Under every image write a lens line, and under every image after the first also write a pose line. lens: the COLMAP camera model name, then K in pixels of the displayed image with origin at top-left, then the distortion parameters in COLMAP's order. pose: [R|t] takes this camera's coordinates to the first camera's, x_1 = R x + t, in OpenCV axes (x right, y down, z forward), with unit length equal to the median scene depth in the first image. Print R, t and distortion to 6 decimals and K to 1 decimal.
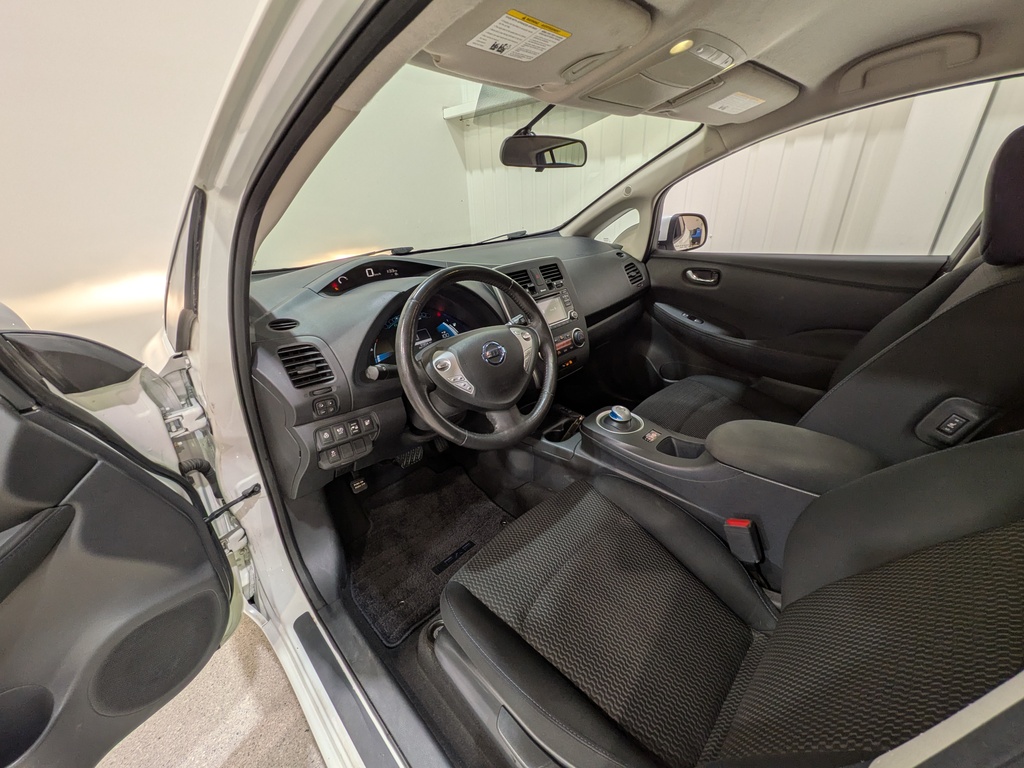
lens RADIAL K [[407.6, 0, 522.7], [0, 407.6, 376.7], [0, 0, 1]] dist [0.001638, -0.000016]
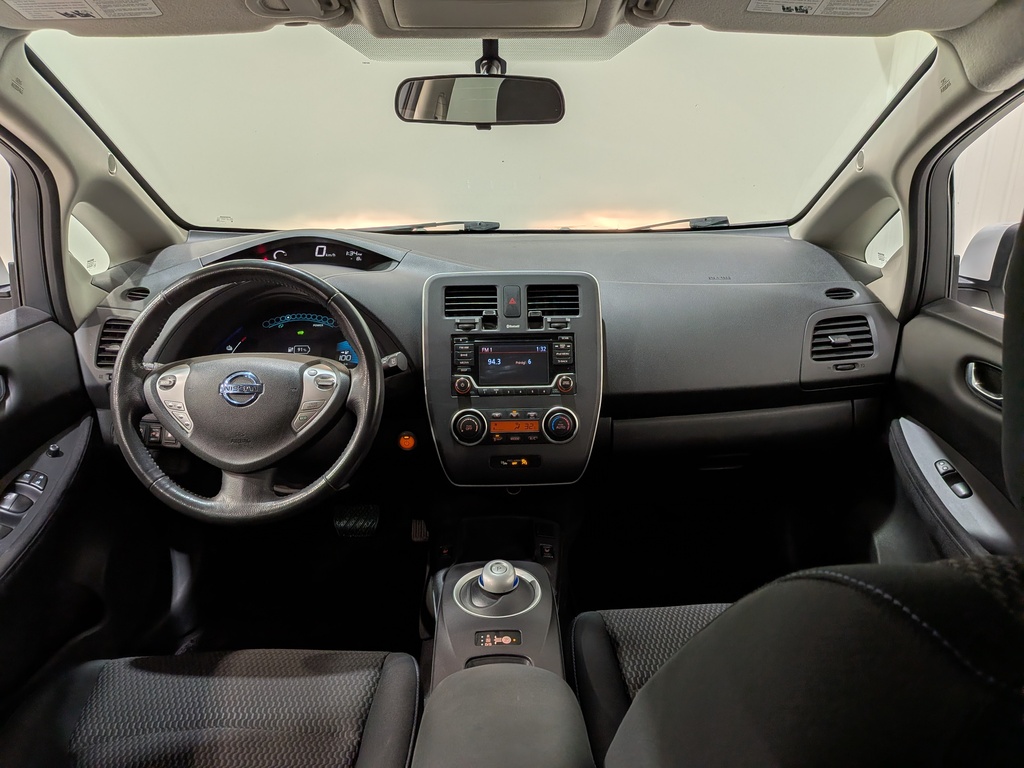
lens RADIAL K [[762.6, 0, 521.7], [0, 762.6, 390.5], [0, 0, 1]] dist [0.037535, -0.079727]
pose [[0.721825, 0.264548, -0.639517, 0.777442], [-0.304306, 0.951259, 0.050035, -0.185820], [0.621583, 0.158493, 0.767147, 0.205904]]
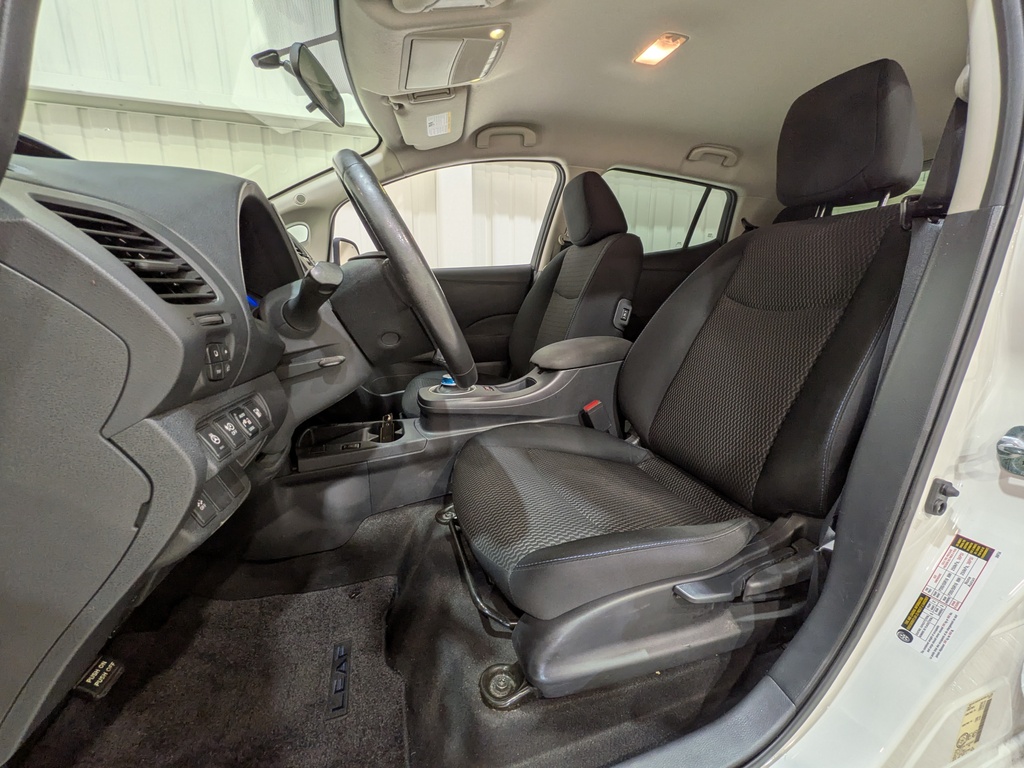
lens RADIAL K [[407.6, 0, 510.2], [0, 407.6, 389.2], [0, 0, 1]] dist [0.001638, -0.000016]
pose [[0.452228, -0.170860, 0.875384, -0.504631], [0.363618, 0.931529, -0.006028, 0.150462], [-0.814415, 0.321031, 0.483391, 0.378375]]
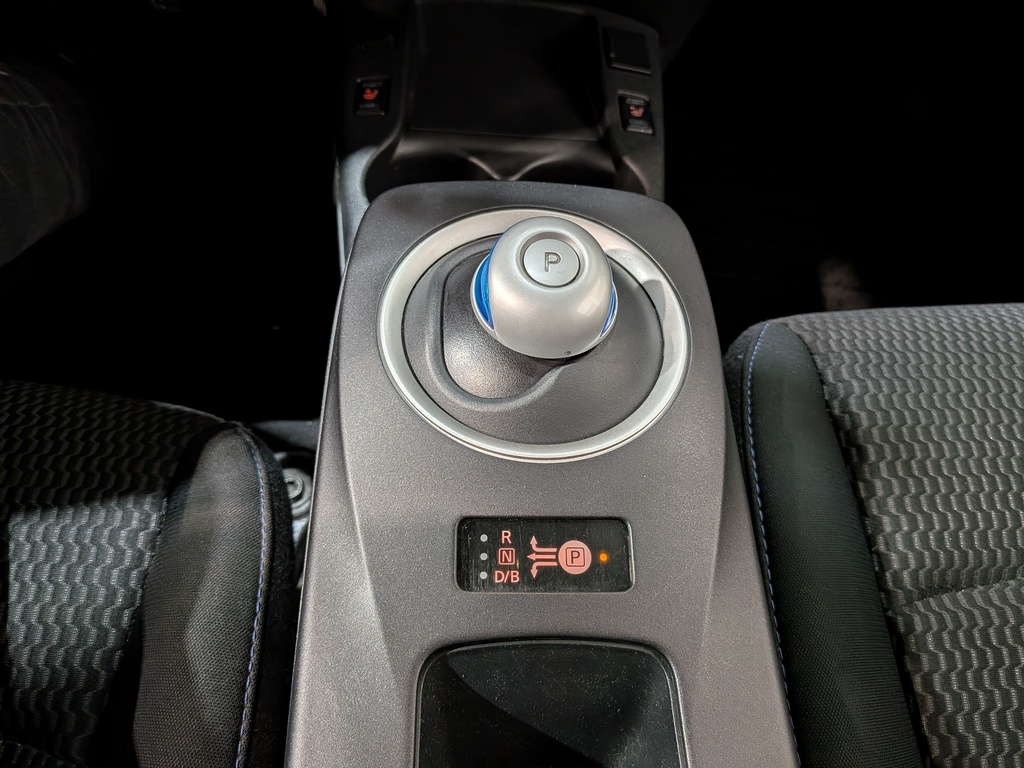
lens RADIAL K [[762.6, 0, 533.2], [0, 762.6, 368.5], [0, 0, 1]] dist [0.037535, -0.079727]
pose [[0.717922, 0.630605, -0.294832, 0.310552], [-0.386824, 0.713513, 0.584180, -0.039231], [0.578753, -0.305348, 0.756179, 0.738499]]
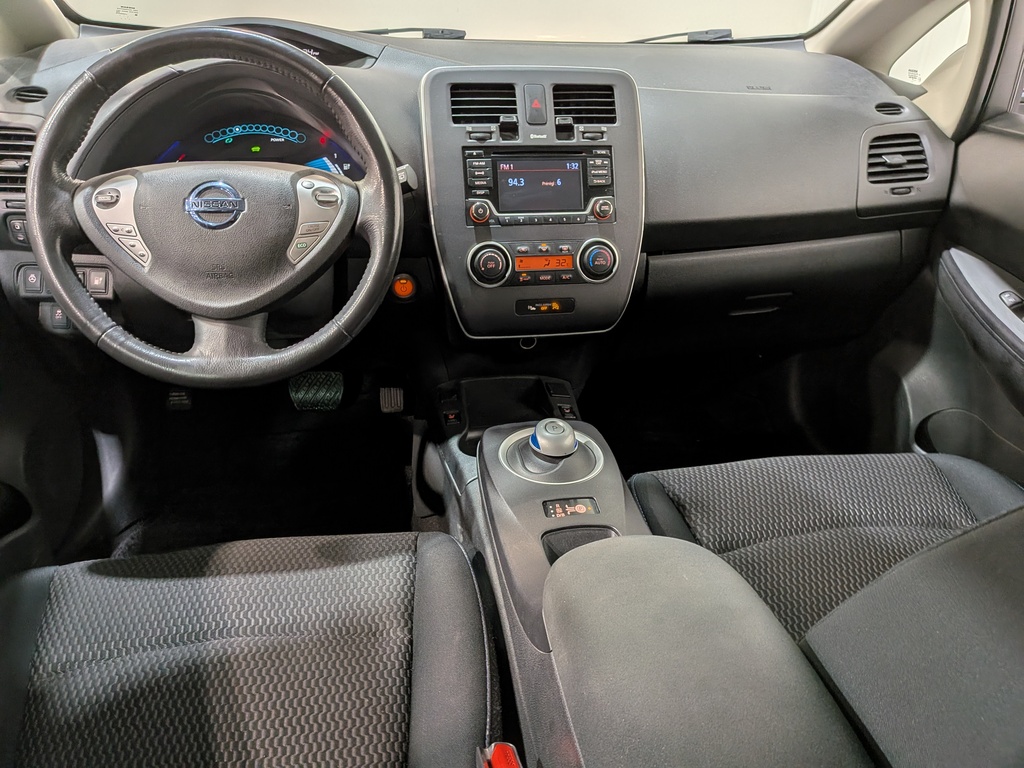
lens RADIAL K [[762.6, 0, 510.2], [0, 762.6, 390.6], [0, 0, 1]] dist [0.037535, -0.079727]
pose [[0.812377, 0.329825, -0.480894, 0.541884], [-0.292801, 0.943894, 0.152746, -0.064964], [0.504293, 0.016719, 0.863371, 0.248152]]
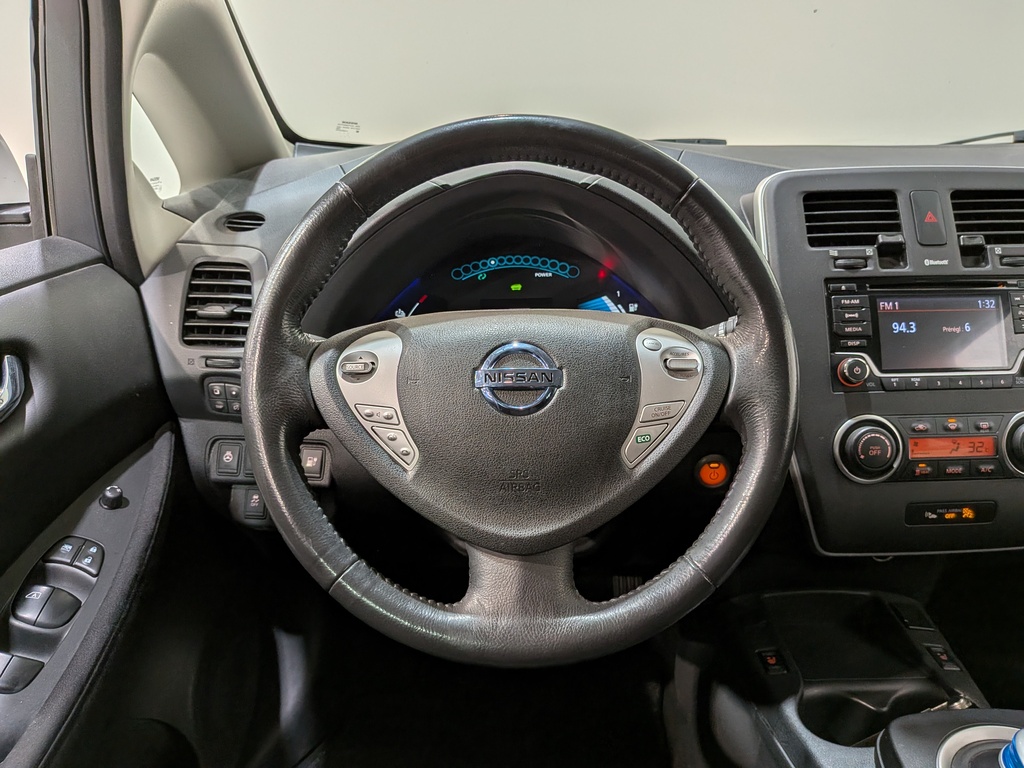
lens RADIAL K [[762.6, 0, 507.5], [0, 762.6, 403.3], [0, 0, 1]] dist [0.037535, -0.079727]
pose [[0.710063, 0.267581, -0.651315, 0.230735], [-0.294977, 0.952943, 0.069917, -0.054346], [0.639374, 0.142478, 0.755580, 0.369888]]
